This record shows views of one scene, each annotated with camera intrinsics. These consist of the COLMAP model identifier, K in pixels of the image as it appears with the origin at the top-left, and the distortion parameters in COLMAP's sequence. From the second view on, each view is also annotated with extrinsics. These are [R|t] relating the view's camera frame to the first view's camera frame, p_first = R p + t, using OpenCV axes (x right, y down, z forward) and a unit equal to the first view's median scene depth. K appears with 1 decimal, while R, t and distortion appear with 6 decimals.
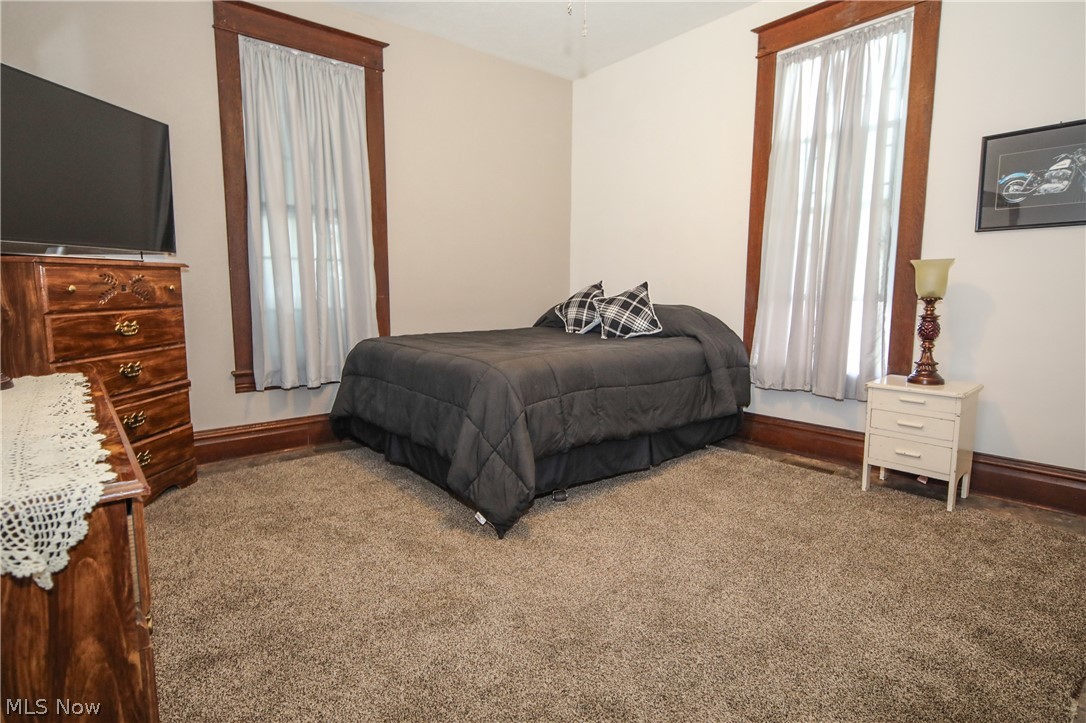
lens RADIAL K [[562.3, 0, 550.6], [0, 562.3, 363.0], [0, 0, 1]] dist [-0.007273, -0.000955]
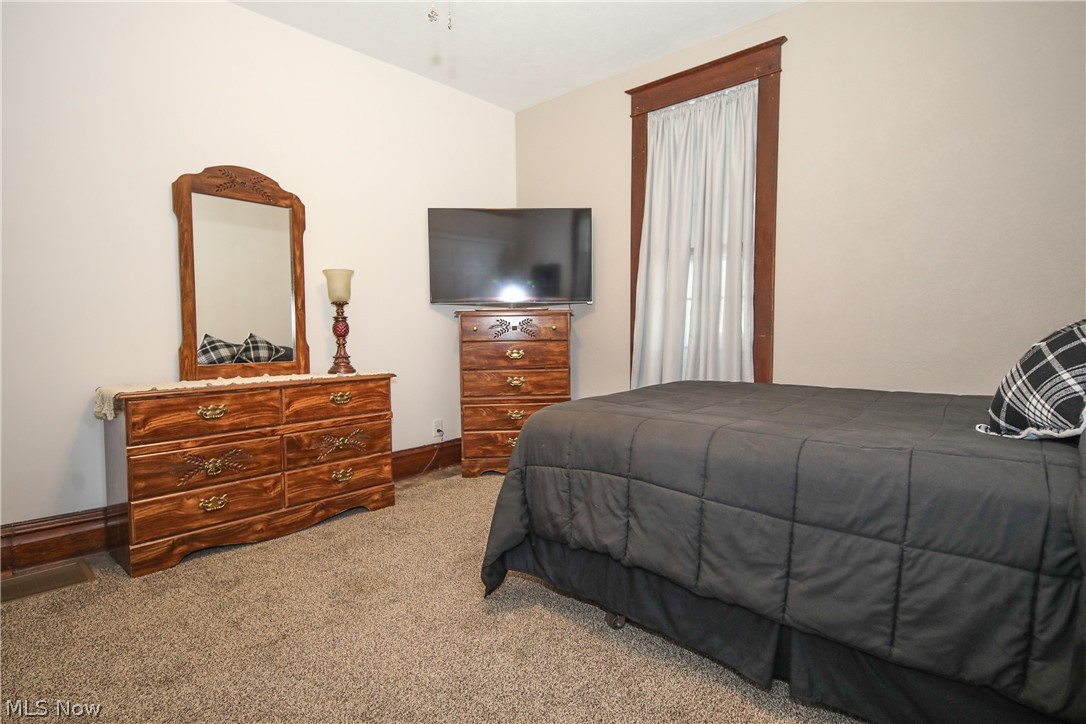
lens RADIAL K [[562.3, 0, 550.7], [0, 562.3, 362.6], [0, 0, 1]] dist [-0.007273, -0.000955]
pose [[0.121118, 0.053029, -0.991221, 0.680660], [-0.128029, 0.991066, 0.037377, -0.095305], [0.984347, 0.122378, 0.126825, 0.792469]]
